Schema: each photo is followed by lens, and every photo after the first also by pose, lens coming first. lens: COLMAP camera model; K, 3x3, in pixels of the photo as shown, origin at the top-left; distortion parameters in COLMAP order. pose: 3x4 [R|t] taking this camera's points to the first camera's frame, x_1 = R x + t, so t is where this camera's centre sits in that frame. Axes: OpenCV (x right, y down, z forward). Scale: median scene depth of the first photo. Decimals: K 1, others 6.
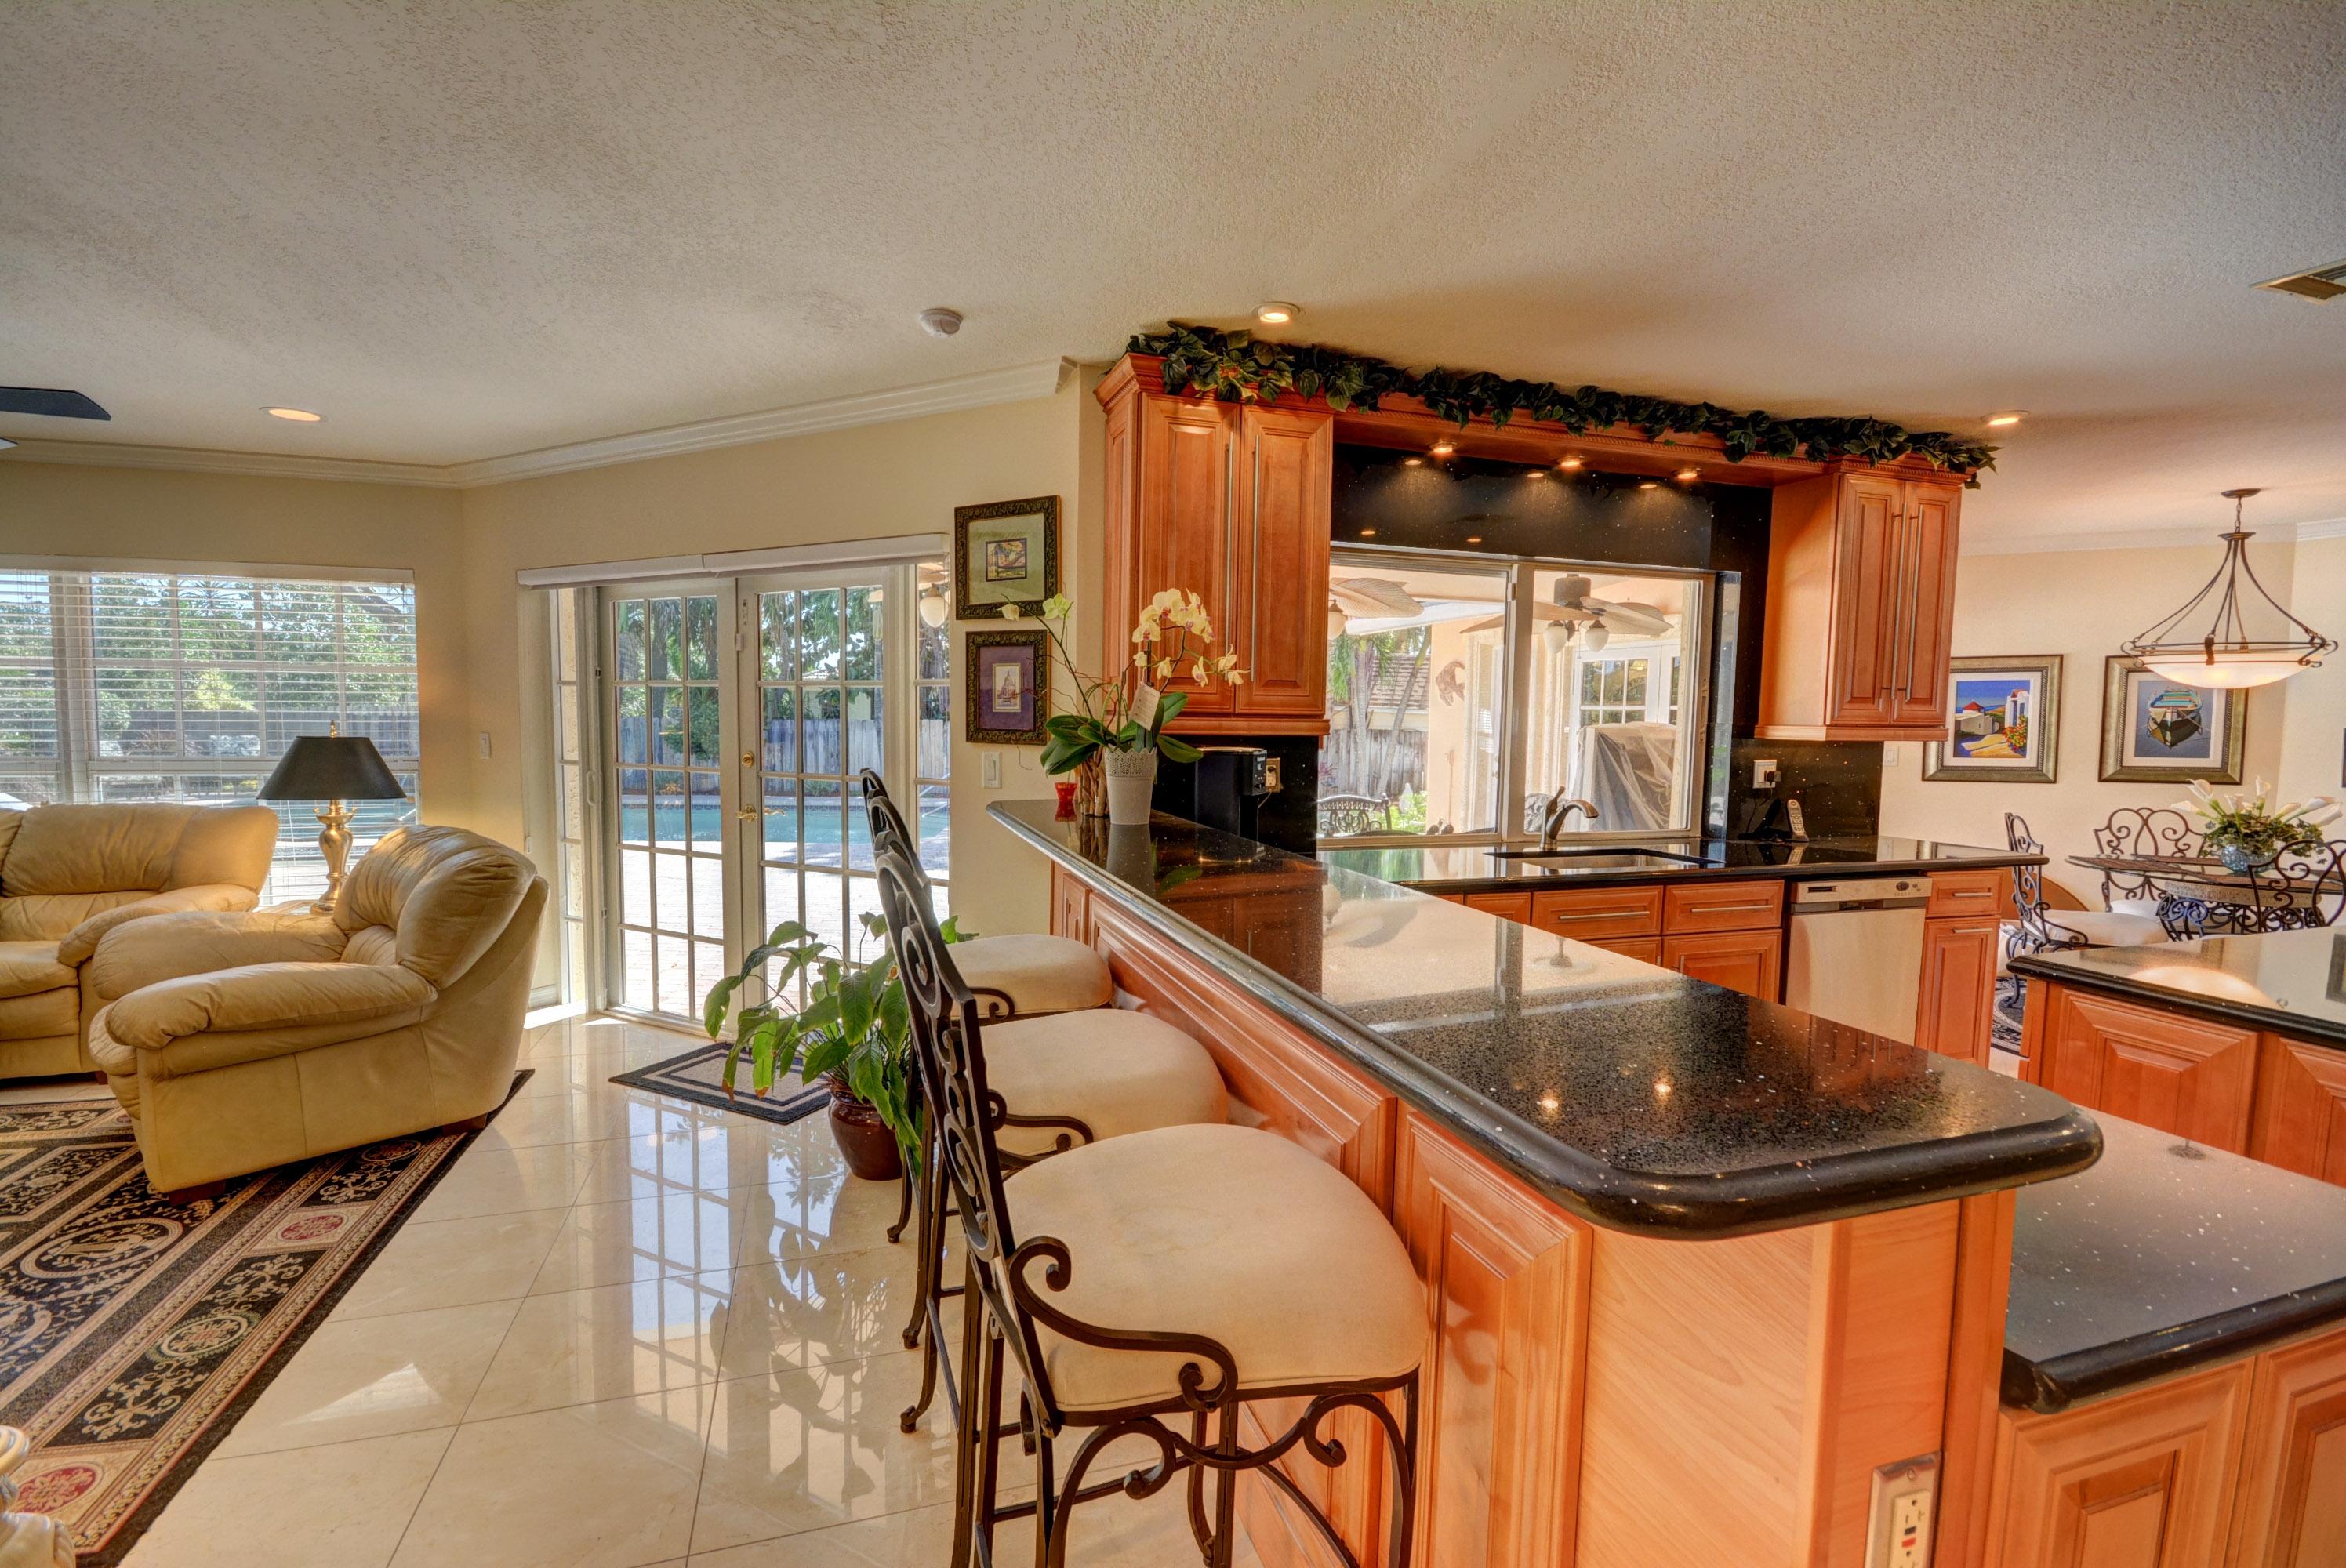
lens RADIAL K [[1027.6, 0, 1149.1], [0, 1027.6, 788.4], [0, 0, 1]] dist [0.002641, -0.009748]
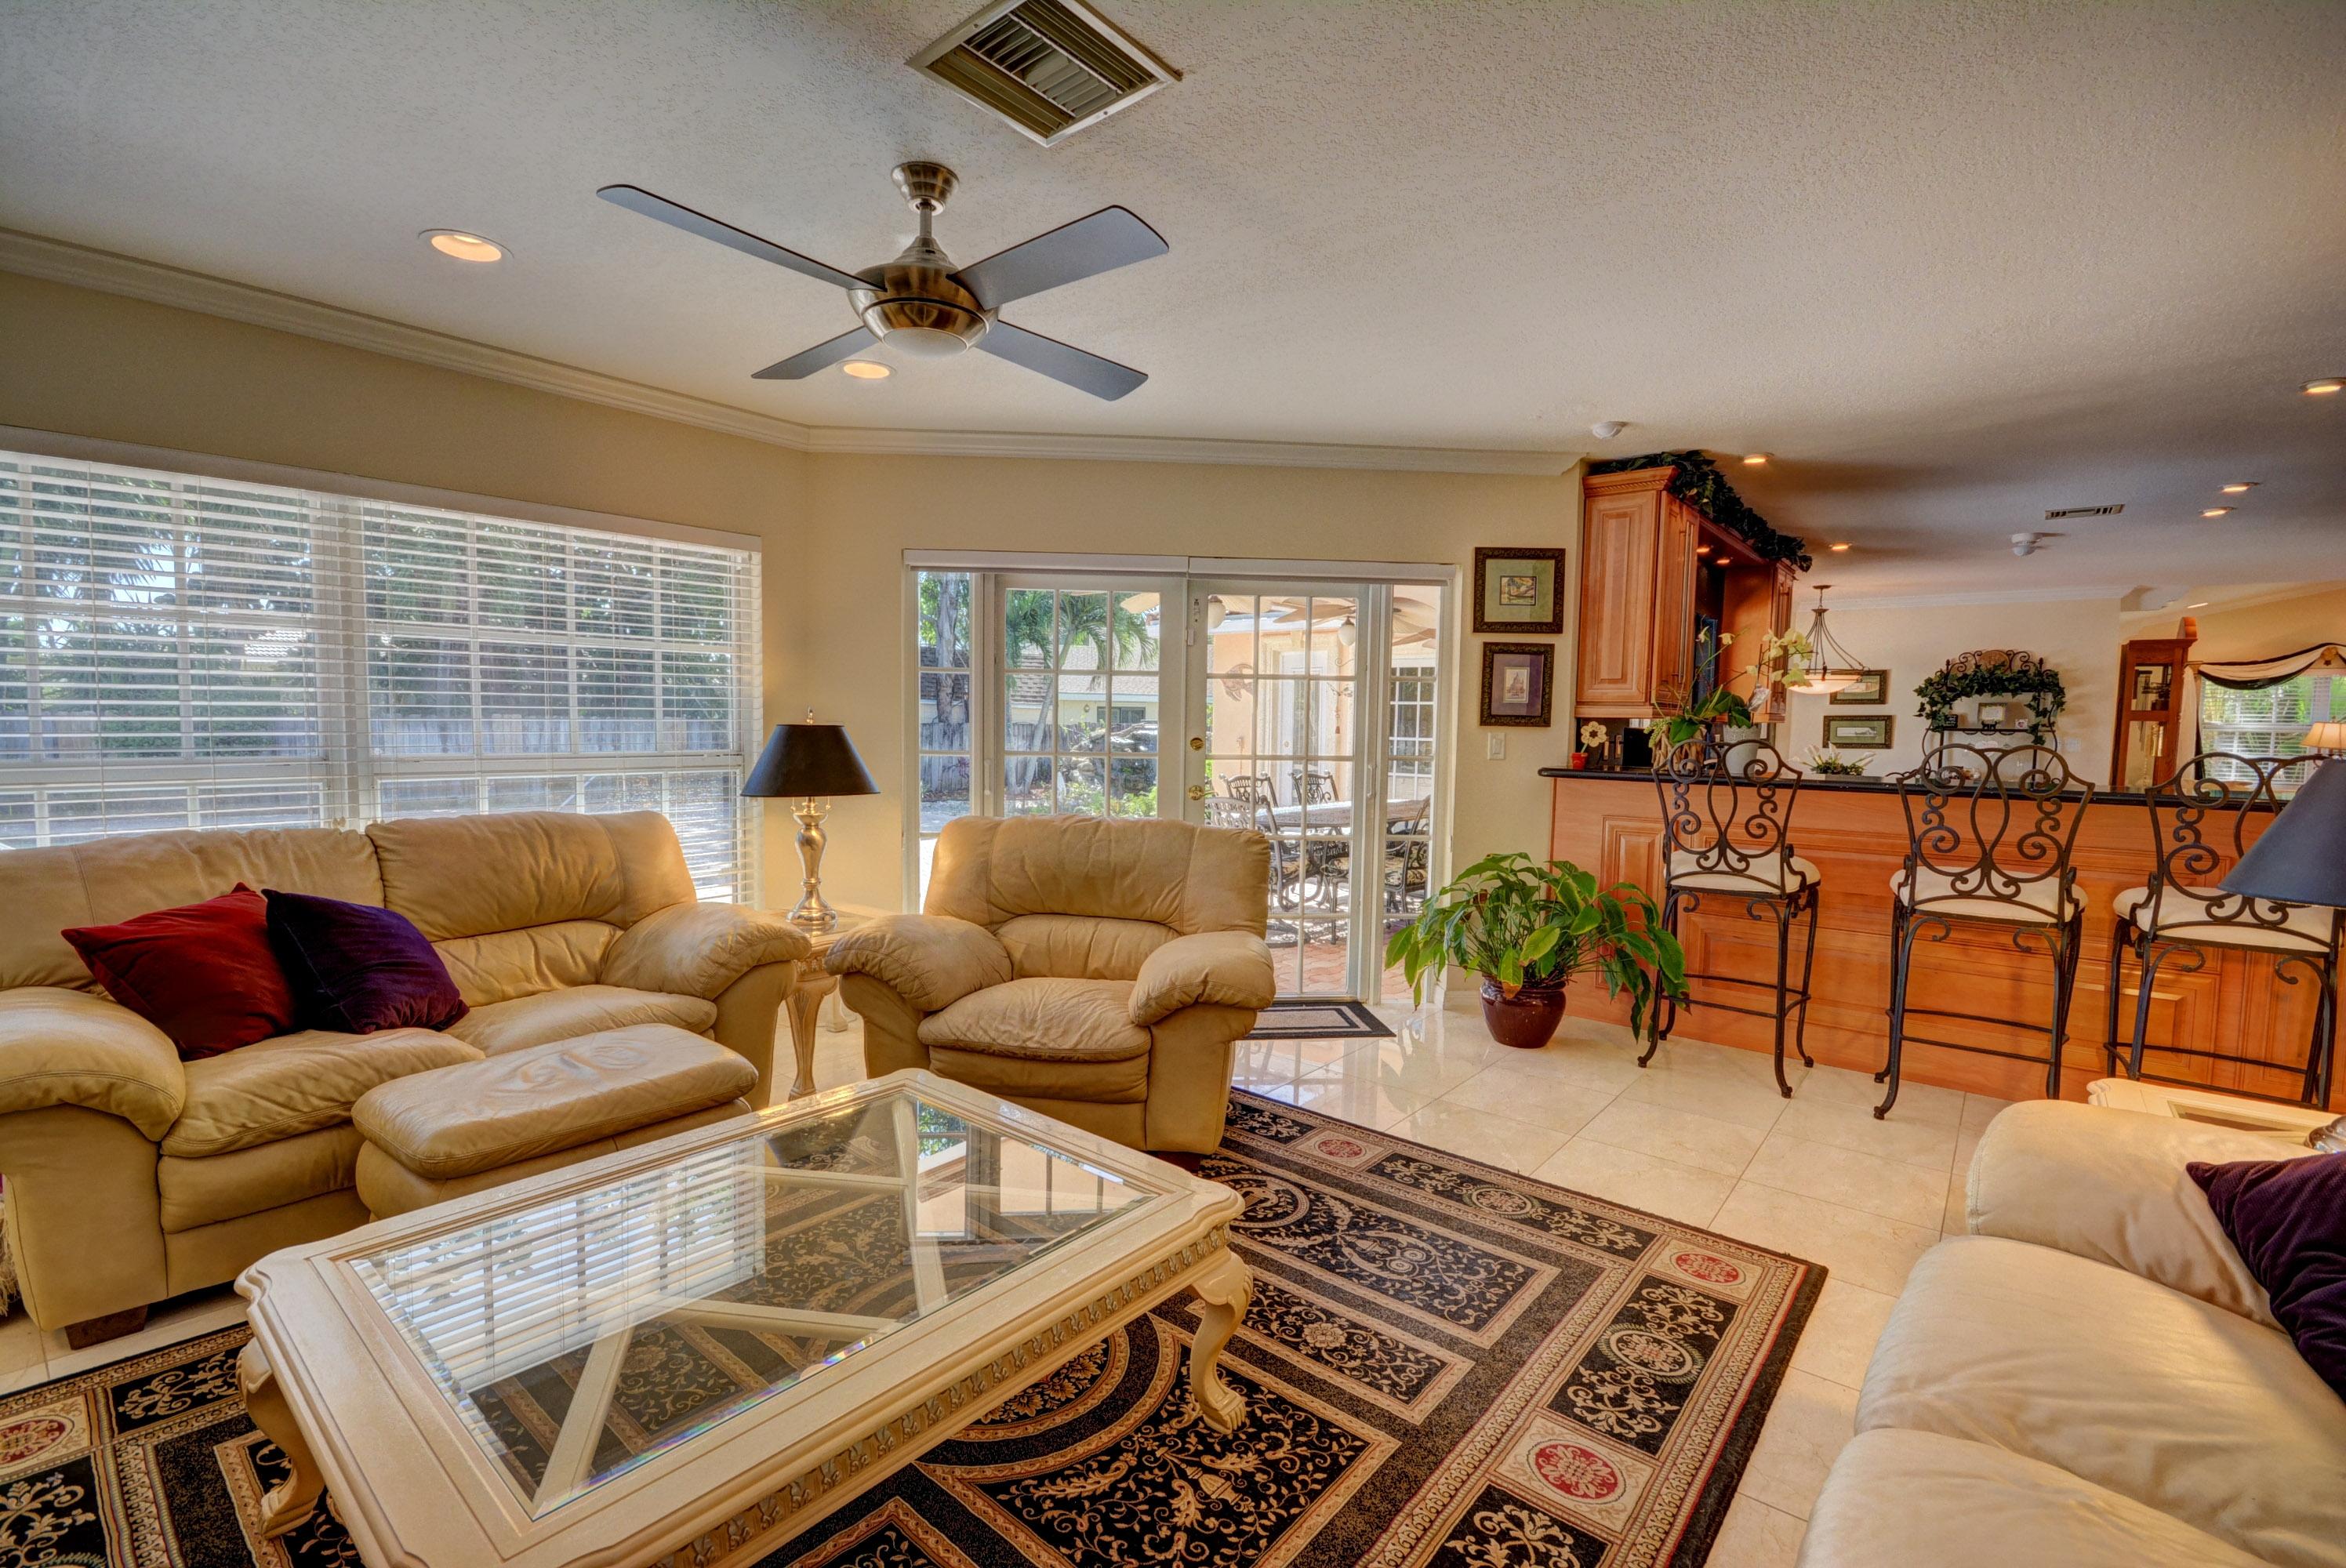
lens RADIAL K [[1027.6, 0, 1139.4], [0, 1027.6, 788.1], [0, 0, 1]] dist [0.002641, -0.009748]
pose [[0.848623, -0.037910, 0.527638, -1.152471], [0.035059, 0.999266, 0.015407, 0.000147], [-0.527835, 0.005424, 0.849329, 0.099241]]
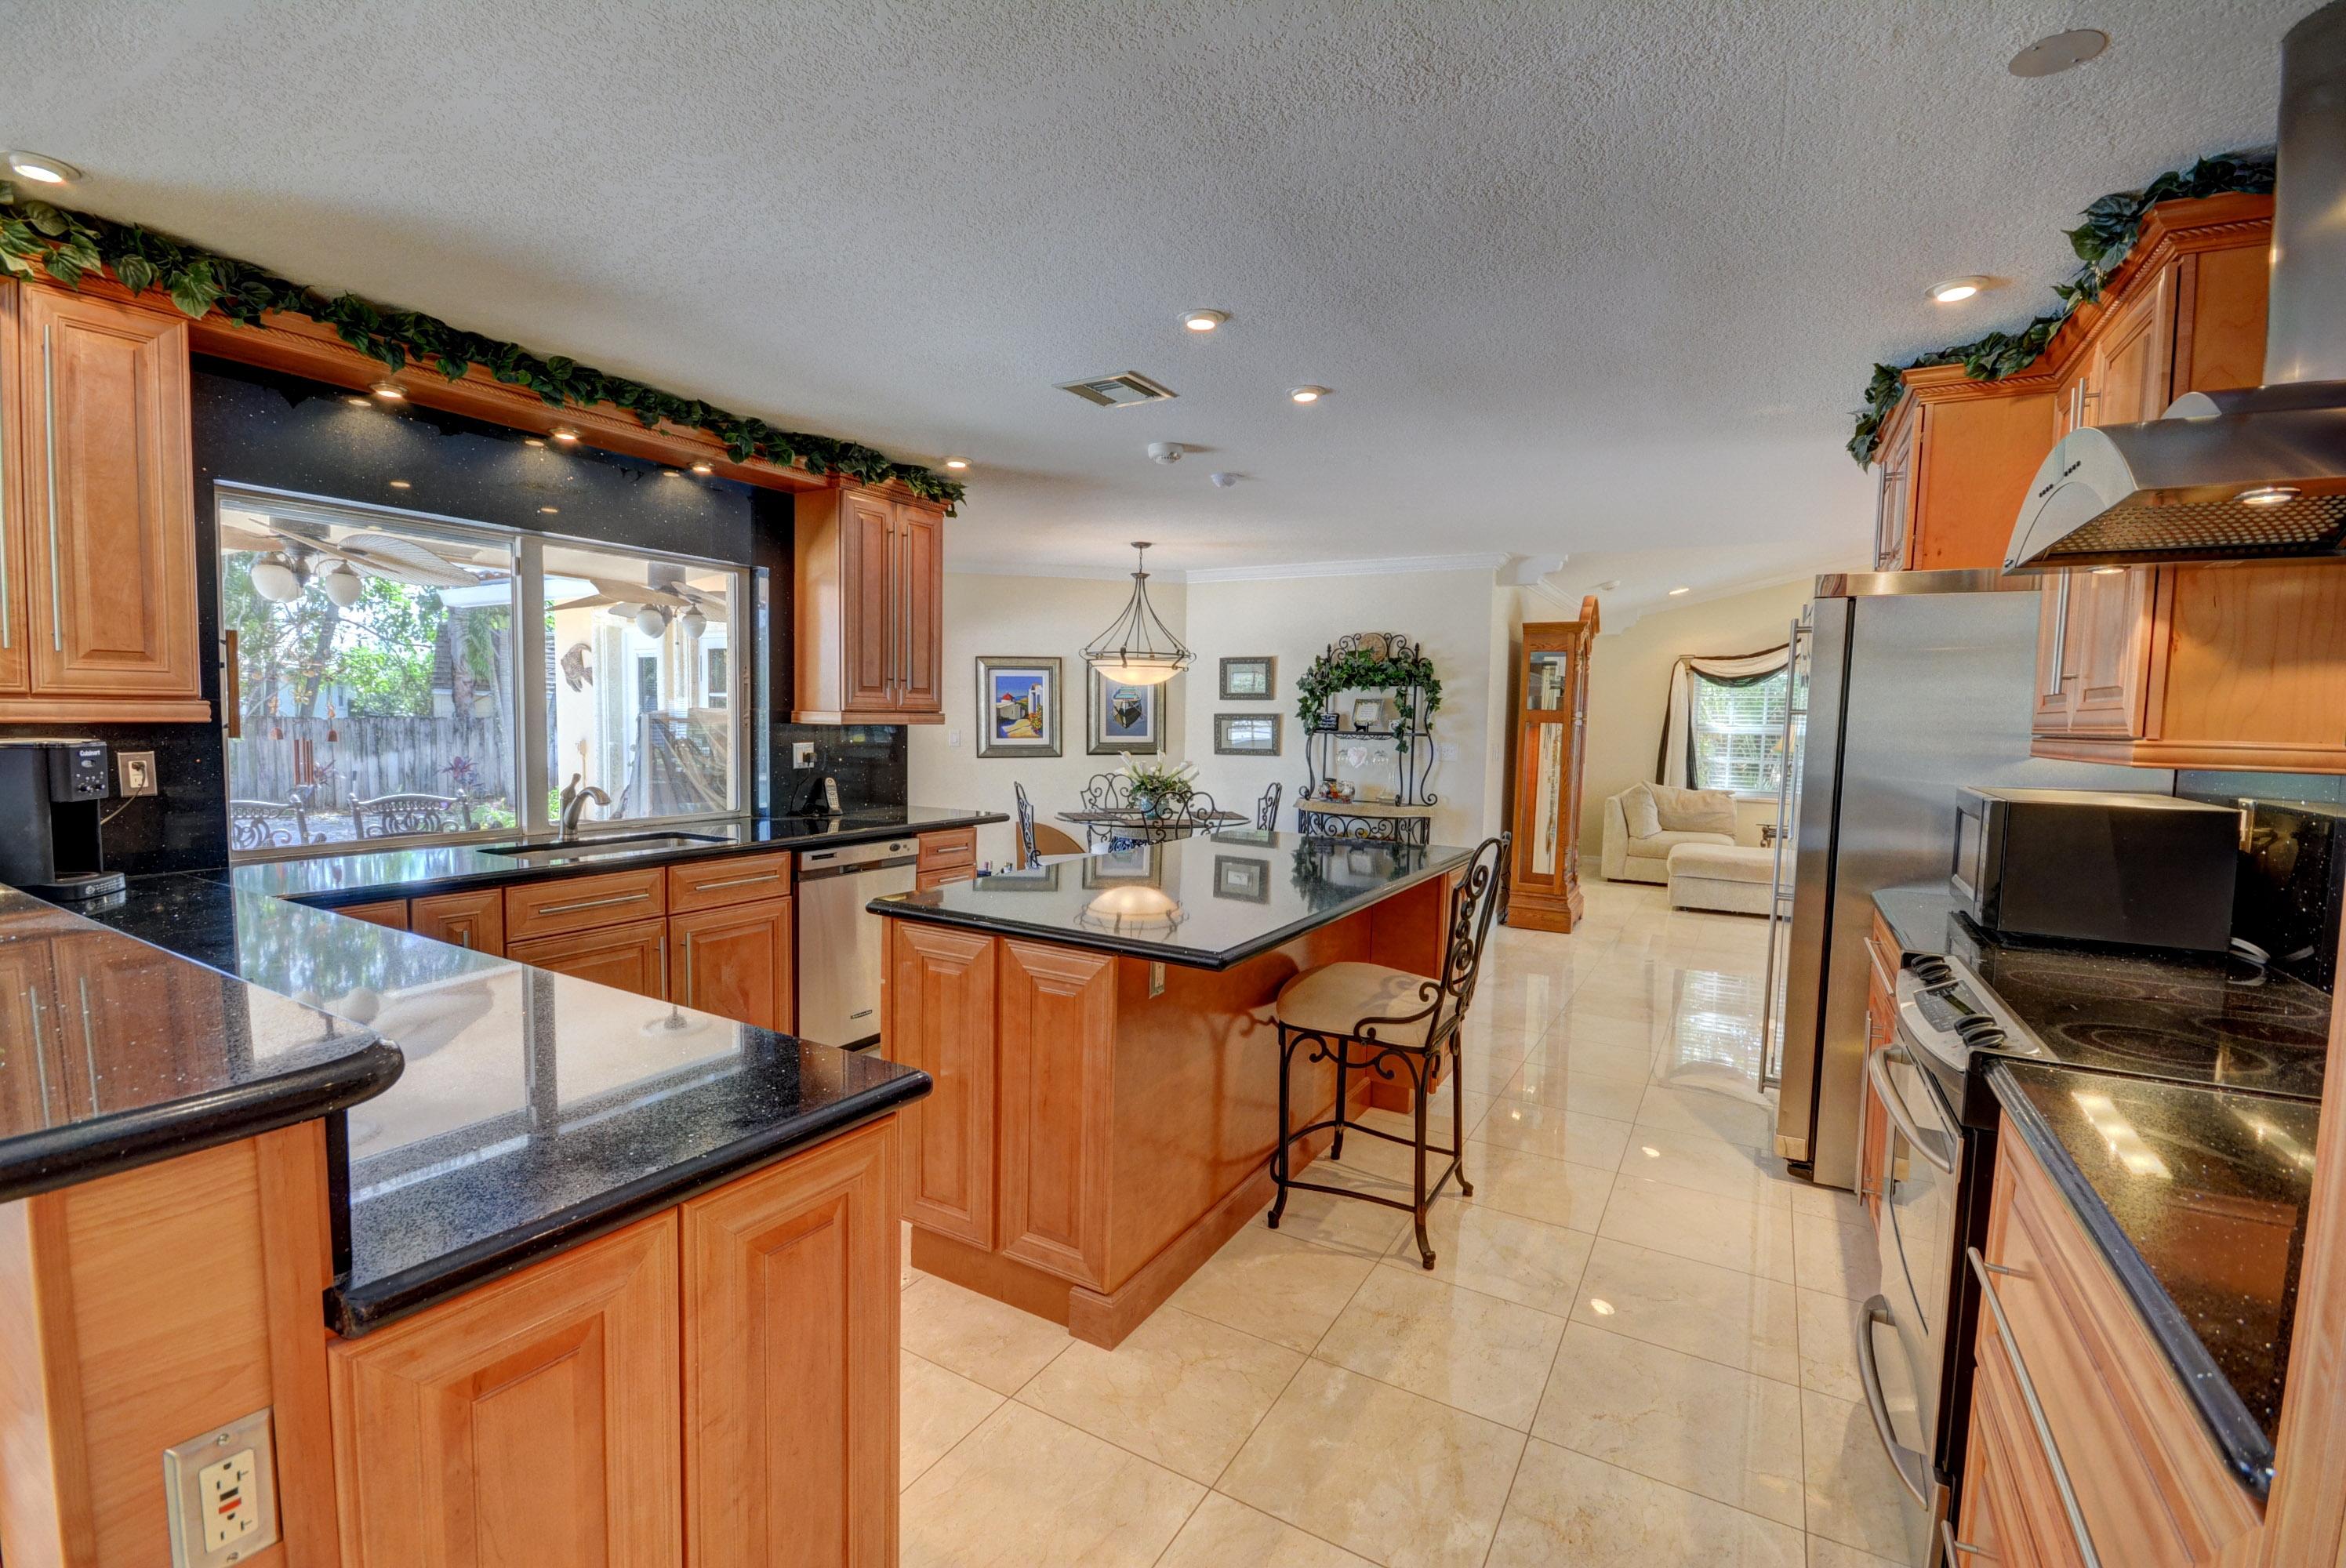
lens RADIAL K [[1027.6, 0, 1154.8], [0, 1027.6, 788.8], [0, 0, 1]] dist [0.002641, -0.009748]
pose [[0.743785, -0.047719, 0.666714, 0.159410], [0.039918, 0.998839, 0.026958, 0.007523], [-0.667226, 0.006562, 0.744826, -0.073593]]
